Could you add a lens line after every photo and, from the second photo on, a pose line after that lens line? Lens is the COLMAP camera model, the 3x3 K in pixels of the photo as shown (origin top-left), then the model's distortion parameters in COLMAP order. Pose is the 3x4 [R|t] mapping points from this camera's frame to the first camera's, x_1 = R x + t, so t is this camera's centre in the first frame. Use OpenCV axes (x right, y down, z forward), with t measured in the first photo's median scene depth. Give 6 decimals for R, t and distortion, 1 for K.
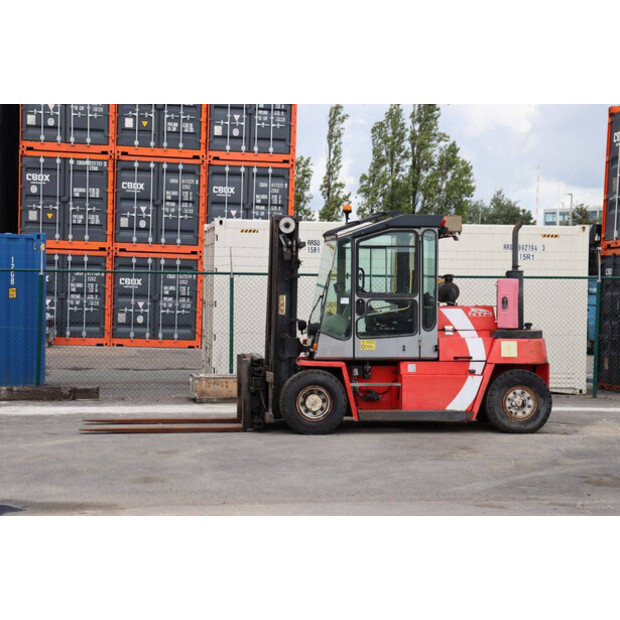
lens RADIAL K [[1414.9, 0, 310.0], [0, 1414.9, 310.0], [0, 0, 1]] dist [0.395649, 0.404462]
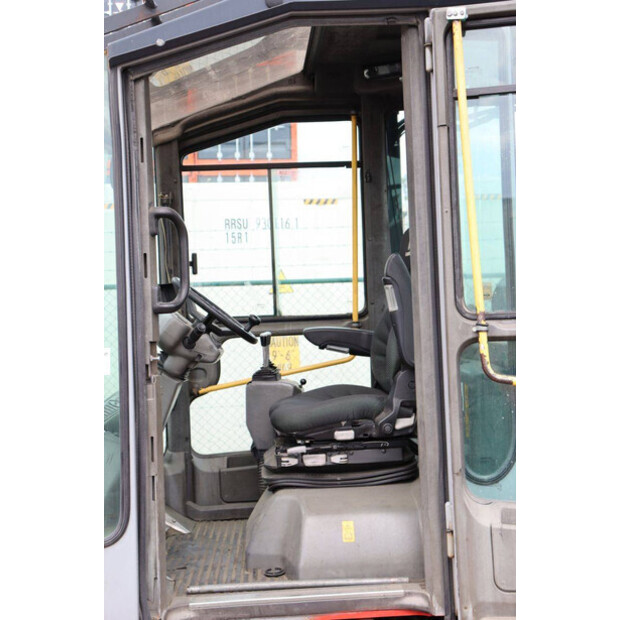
lens RADIAL K [[1001.1, 0, 310.0], [0, 1001.1, 310.0], [0, 0, 1]] dist [0.114010, 0.059363]
pose [[0.996834, -0.050379, -0.061507, 0.066738], [0.049154, 0.998565, -0.021271, -0.009178], [0.062491, 0.018180, 0.997880, 0.842701]]
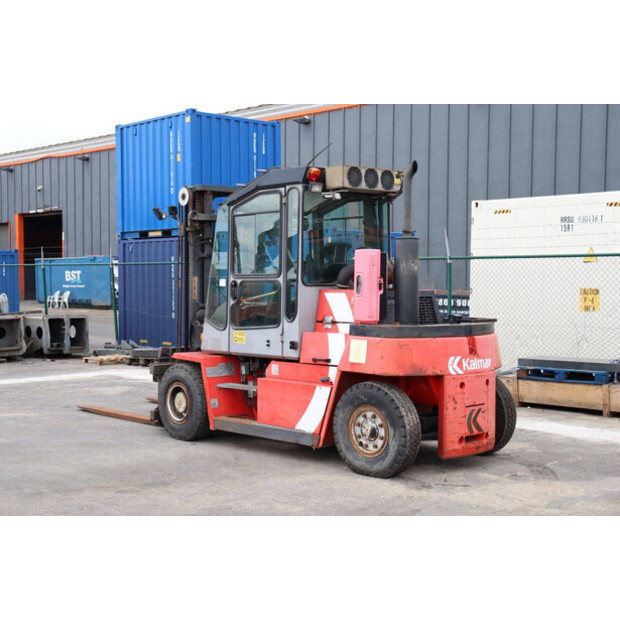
lens RADIAL K [[914.5, 0, 310.0], [0, 914.5, 310.0], [0, 0, 1]] dist [0.112487, 0.057780]
pose [[0.594579, 0.016271, -0.803872, 0.479320], [-0.009286, 0.999868, 0.013369, 0.001750], [0.803983, -0.000484, 0.594652, 0.716489]]
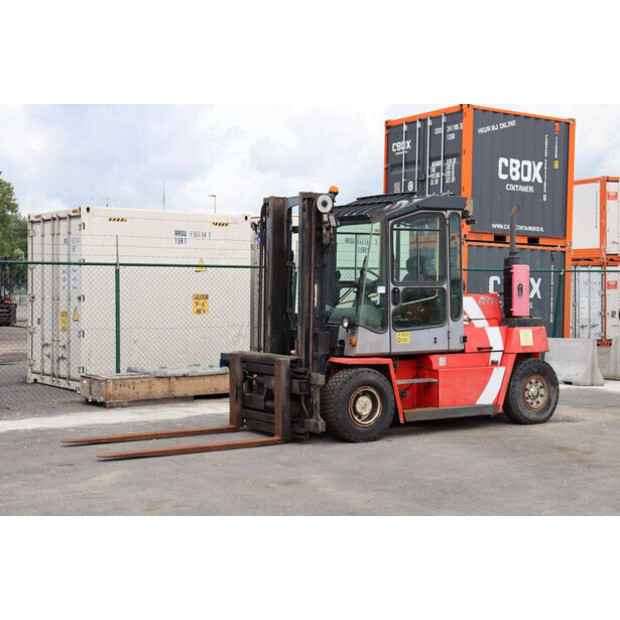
lens RADIAL K [[1046.6, 0, 310.0], [0, 1046.6, 310.0], [0, 0, 1]] dist [0.170420, 0.091139]
pose [[0.905316, -0.019494, 0.424291, -0.295632], [0.016832, 0.999808, 0.010023, -0.001031], [-0.424405, -0.001932, 0.905471, 0.413357]]
